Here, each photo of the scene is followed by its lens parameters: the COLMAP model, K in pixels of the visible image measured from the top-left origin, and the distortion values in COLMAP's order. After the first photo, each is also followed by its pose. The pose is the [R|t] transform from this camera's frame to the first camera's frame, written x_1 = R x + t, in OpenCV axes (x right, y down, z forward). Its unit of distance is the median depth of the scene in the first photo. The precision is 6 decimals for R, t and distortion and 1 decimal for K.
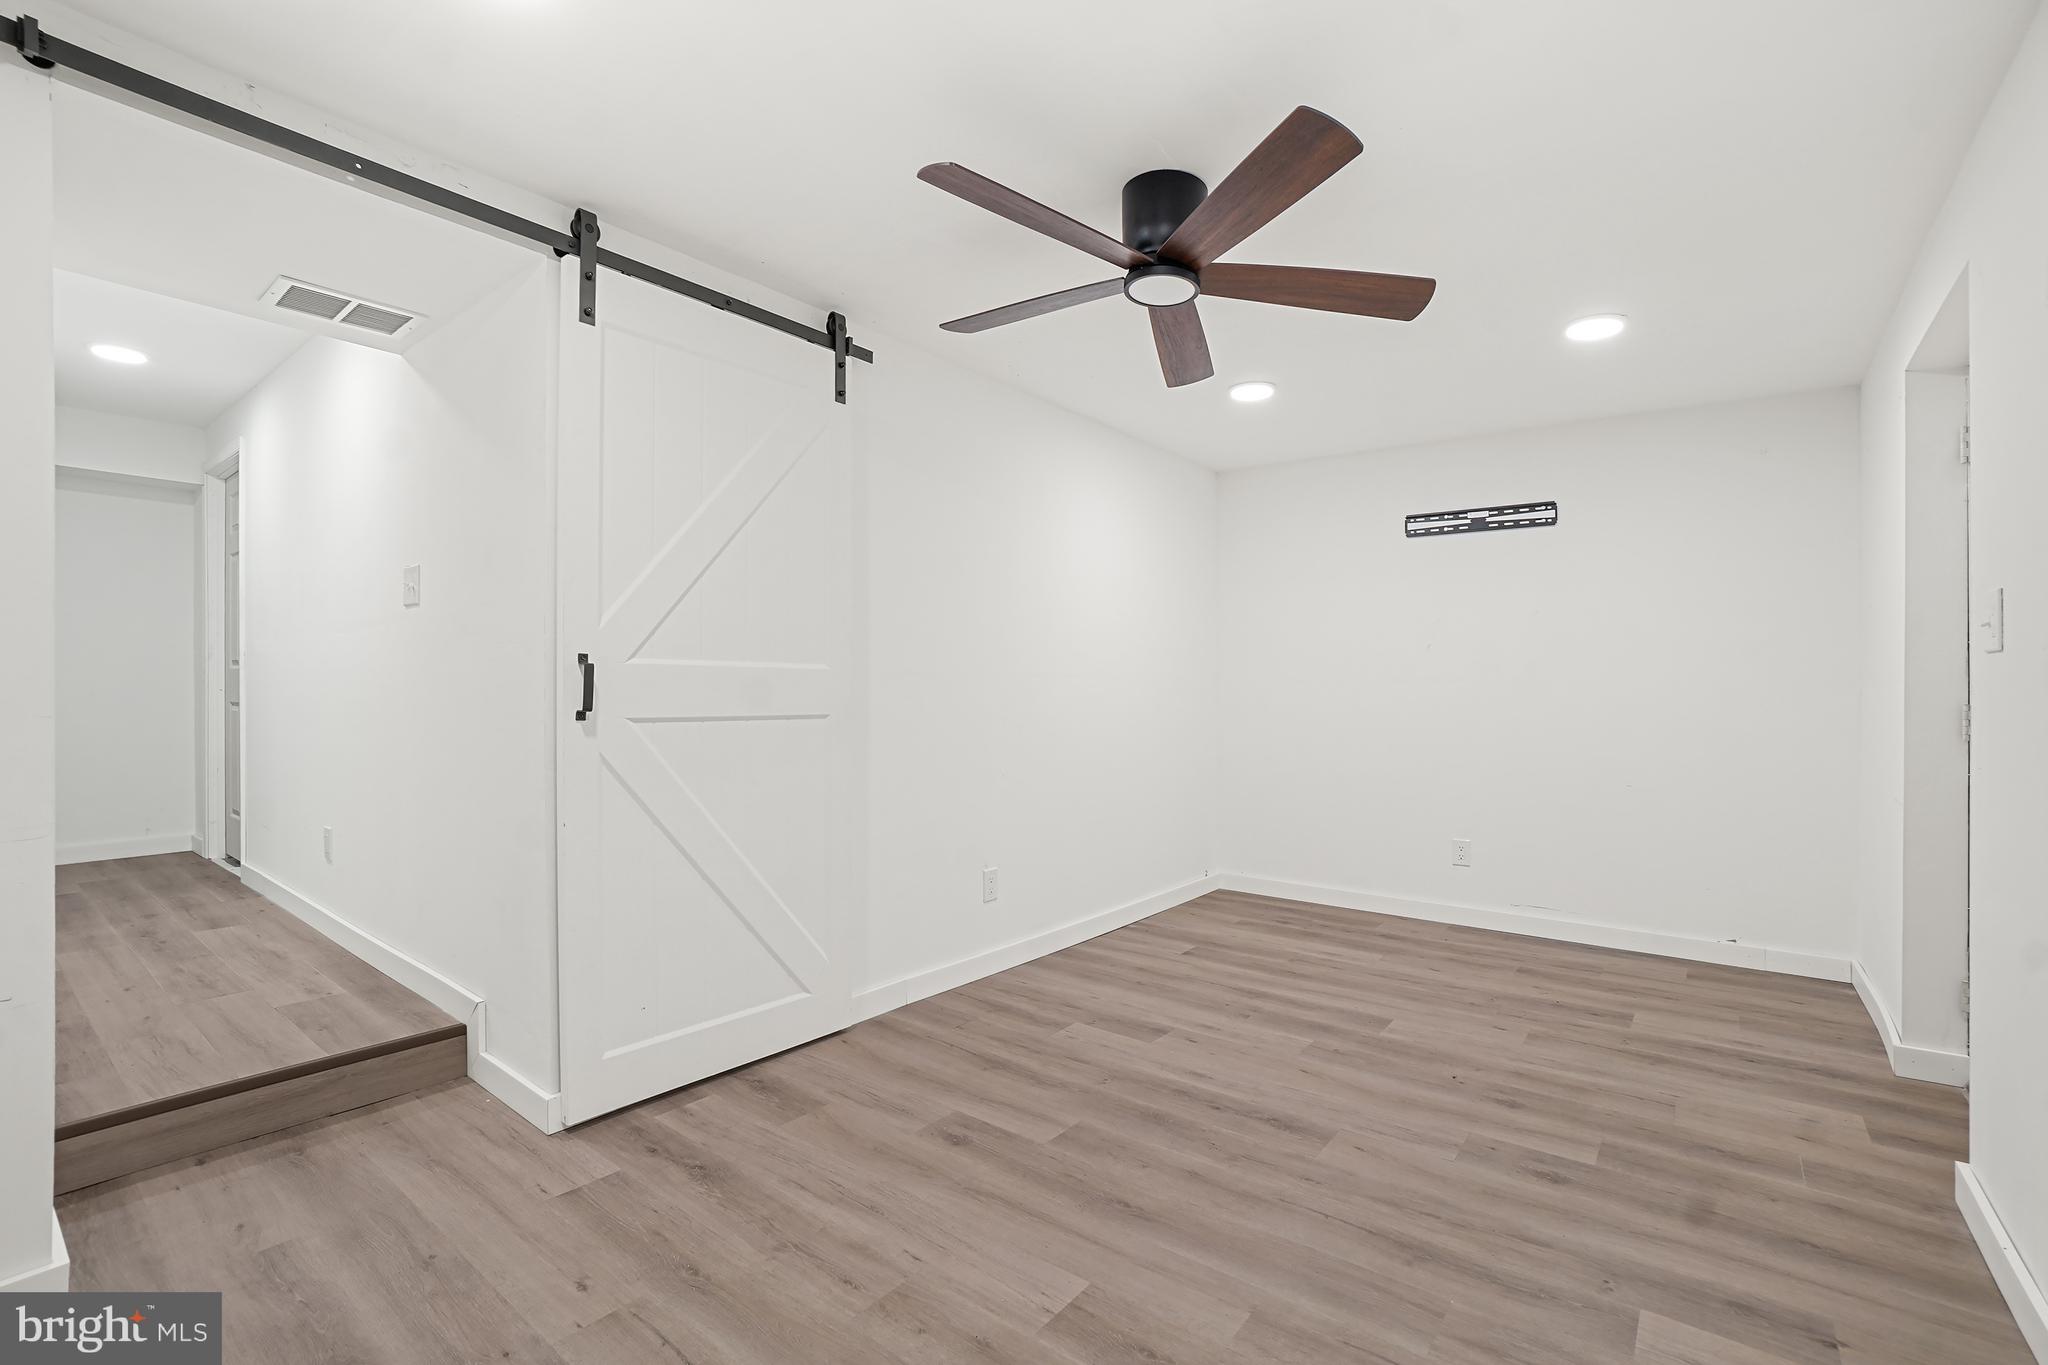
lens RADIAL K [[913.6, 0, 1019.2], [0, 913.6, 714.5], [0, 0, 1]] dist [-0.041750, 0.006452]
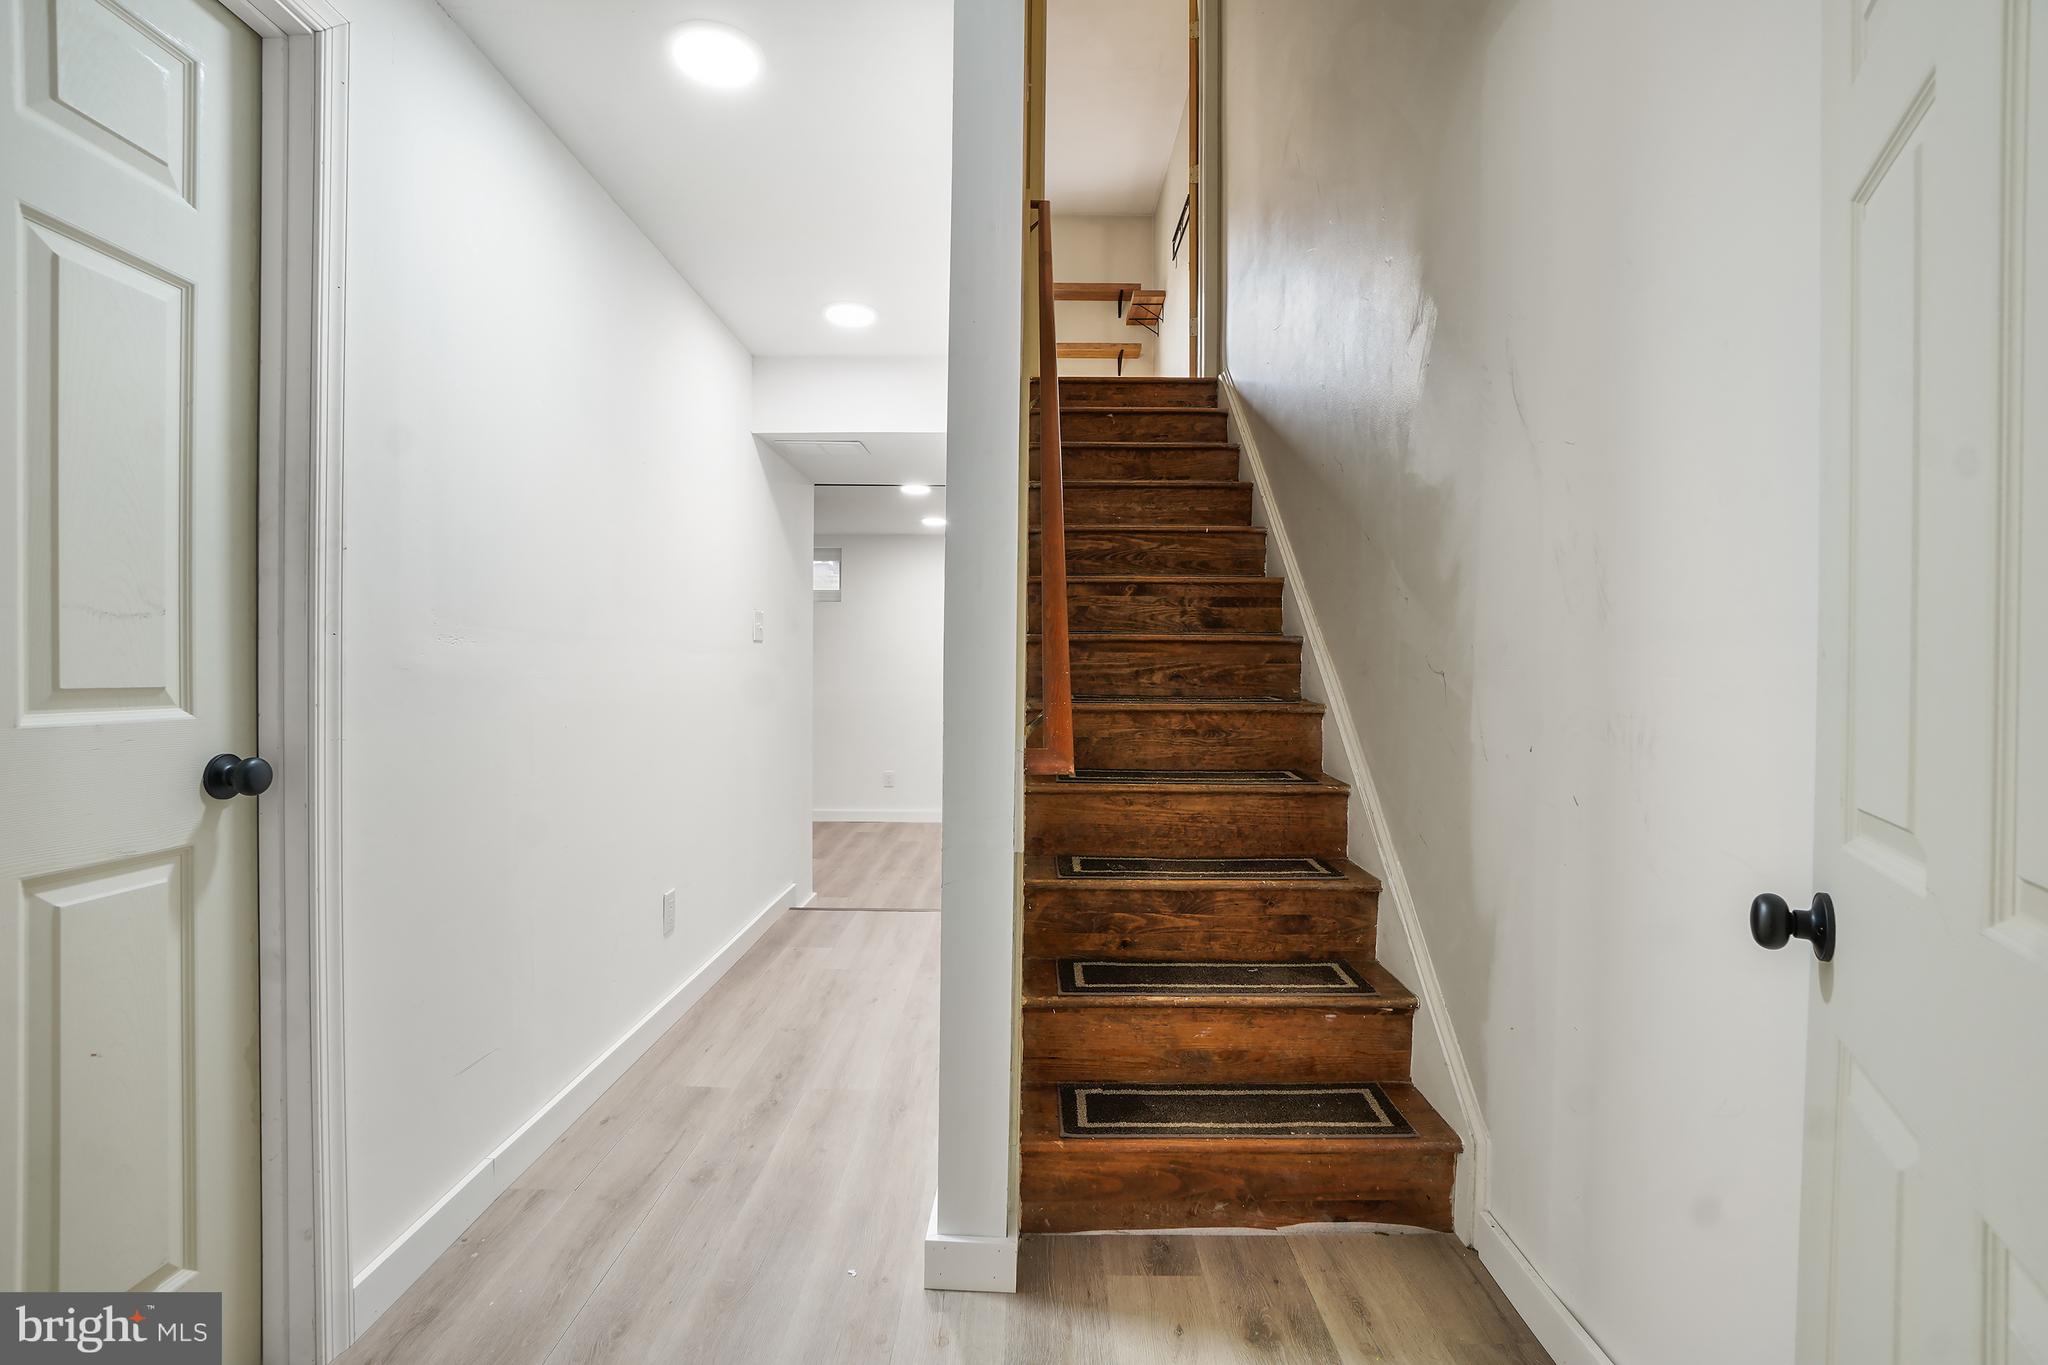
lens RADIAL K [[913.6, 0, 1019.8], [0, 913.6, 680.2], [0, 0, 1]] dist [-0.041750, 0.006452]
pose [[-0.626160, -0.015447, 0.779541, -1.961164], [0.006026, 0.999678, 0.024650, -0.096463], [-0.779671, 0.020133, -0.625866, 1.541488]]
